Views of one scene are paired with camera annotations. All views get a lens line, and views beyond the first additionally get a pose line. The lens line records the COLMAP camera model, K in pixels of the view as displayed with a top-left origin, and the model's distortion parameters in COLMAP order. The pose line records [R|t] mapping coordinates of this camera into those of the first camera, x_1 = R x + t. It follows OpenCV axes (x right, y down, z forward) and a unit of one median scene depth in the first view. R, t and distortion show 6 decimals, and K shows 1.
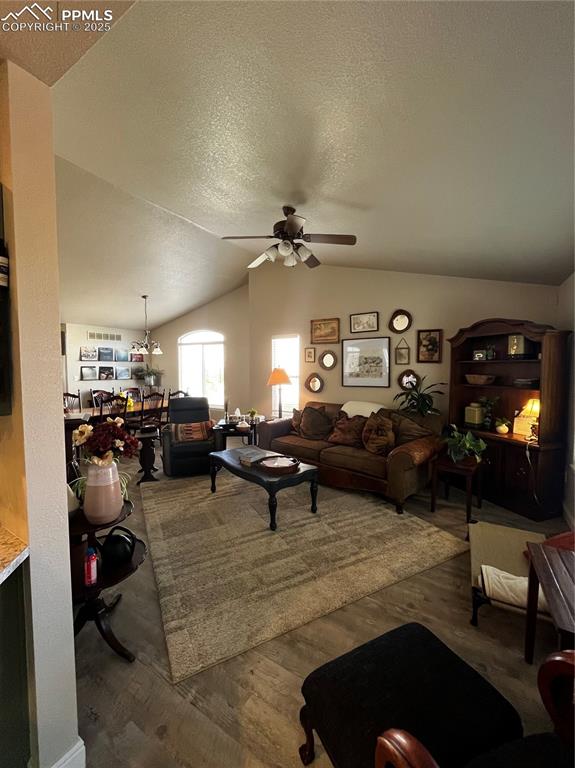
lens RADIAL K [[306.4, 0, 287.5], [0, 306.4, 384.0], [0, 0, 1]] dist [0.000065, -0.000010]
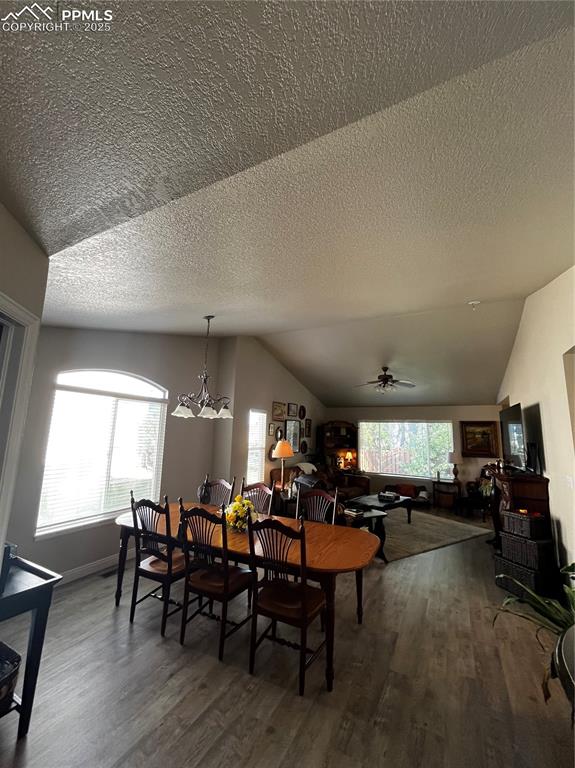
lens RADIAL K [[306.4, 0, 287.5], [0, 306.4, 384.0], [0, 0, 1]] dist [0.000065, -0.000010]
pose [[-0.063103, 0.163922, 0.984453, -1.128356], [0.038329, 0.986089, -0.161737, -0.073446], [-0.997271, 0.027527, -0.068508, 1.001761]]
